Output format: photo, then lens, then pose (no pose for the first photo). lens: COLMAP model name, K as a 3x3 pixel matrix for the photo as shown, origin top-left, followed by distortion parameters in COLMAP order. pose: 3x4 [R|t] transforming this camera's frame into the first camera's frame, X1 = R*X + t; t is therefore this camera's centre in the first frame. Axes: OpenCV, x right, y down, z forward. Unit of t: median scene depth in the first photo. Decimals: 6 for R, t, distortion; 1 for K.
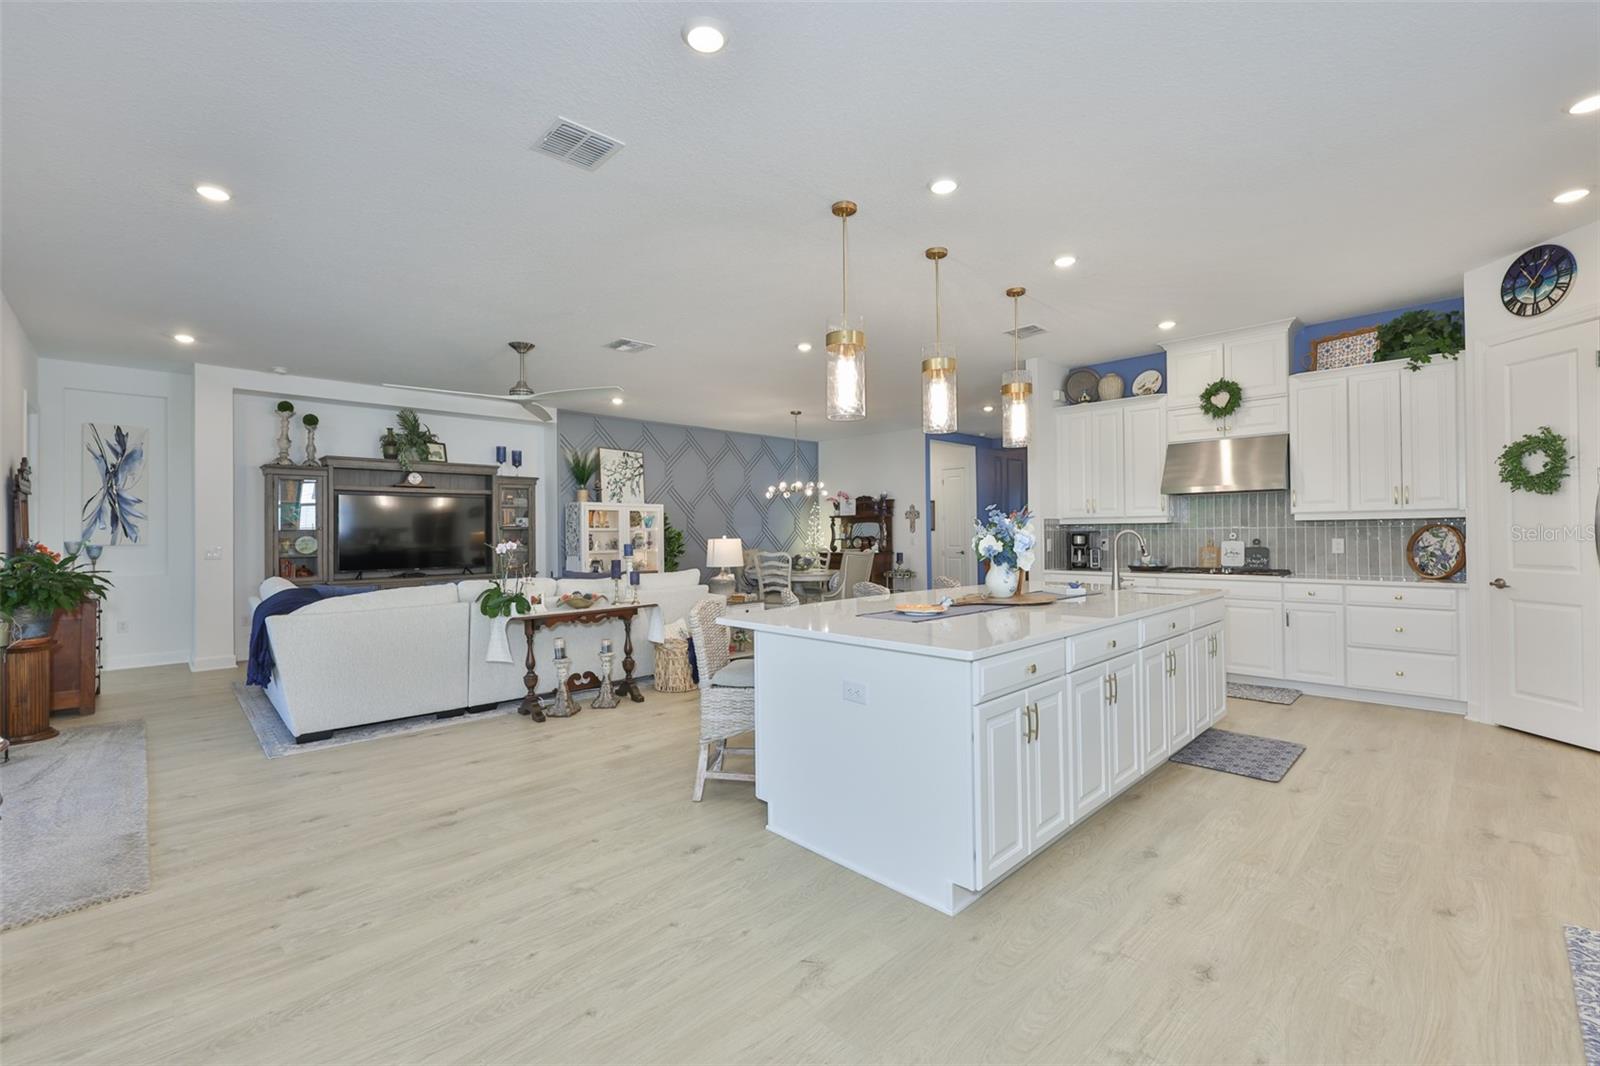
lens RADIAL K [[688.7, 0, 795.9], [0, 688.7, 525.9], [0, 0, 1]] dist [0.004363, -0.002619]
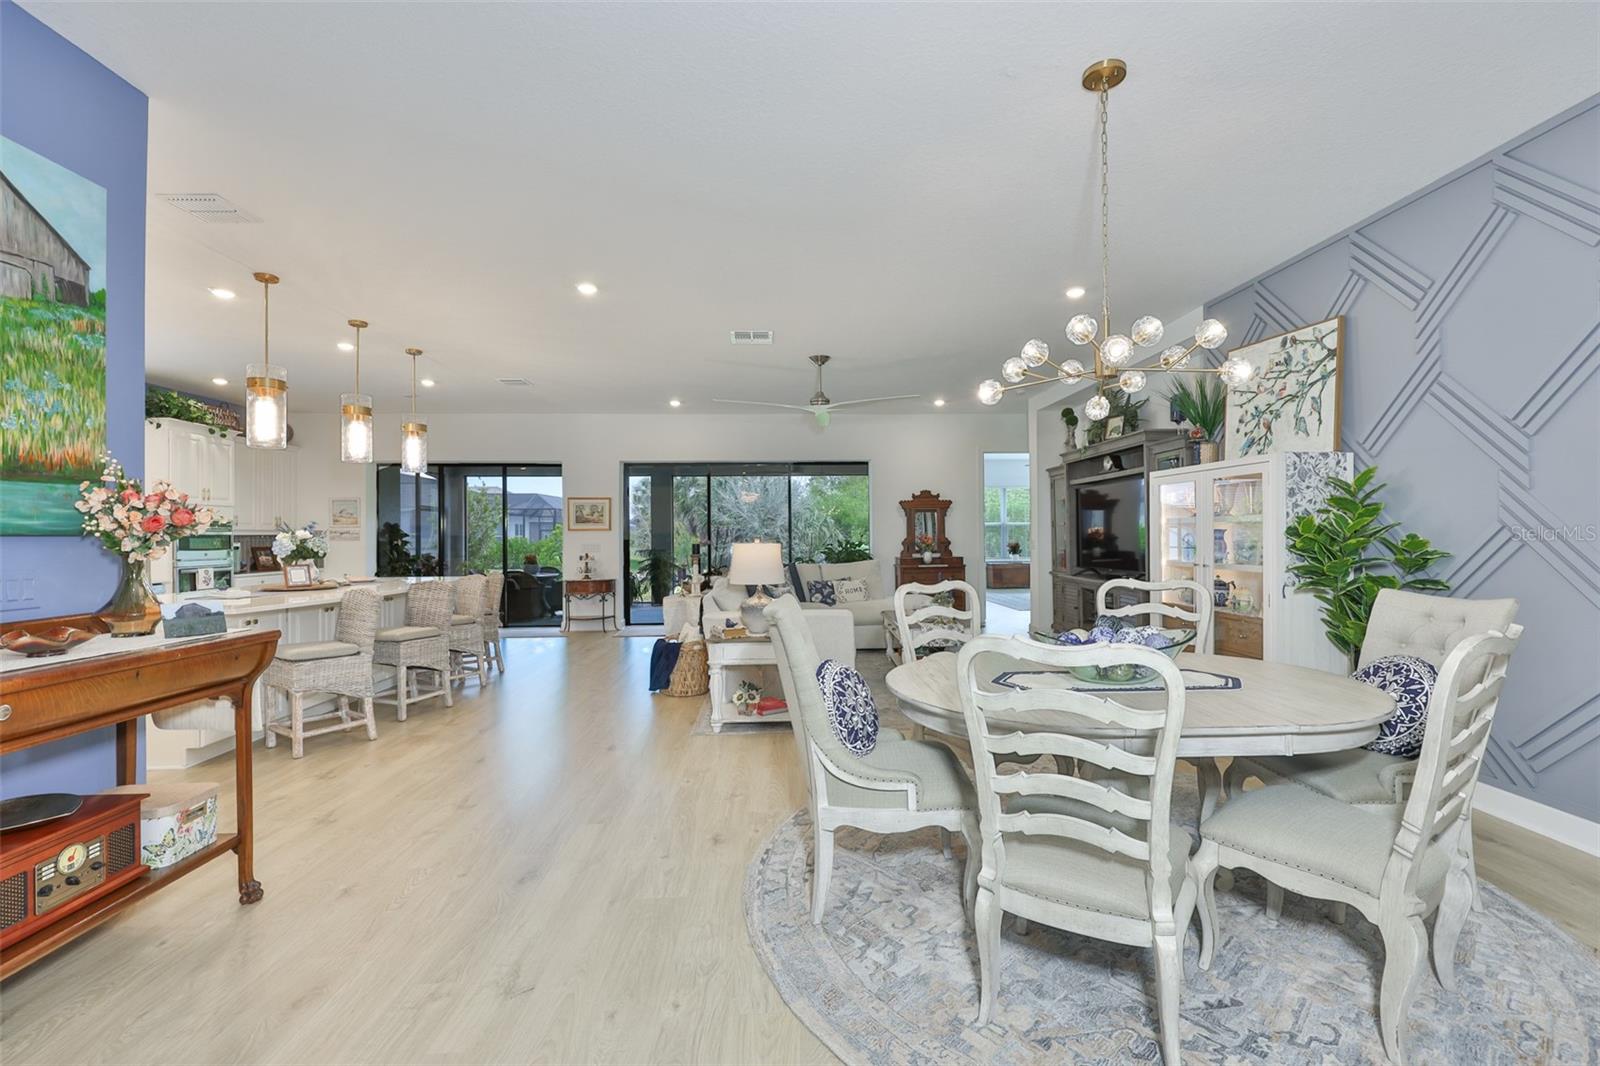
lens RADIAL K [[688.7, 0, 827.1], [0, 688.7, 528.5], [0, 0, 1]] dist [0.004363, -0.002619]
pose [[-0.636507, 0.009125, -0.771217, 0.350014], [0.024471, 0.999666, -0.008369, 0.011023], [0.770883, -0.024199, -0.636518, 1.390099]]
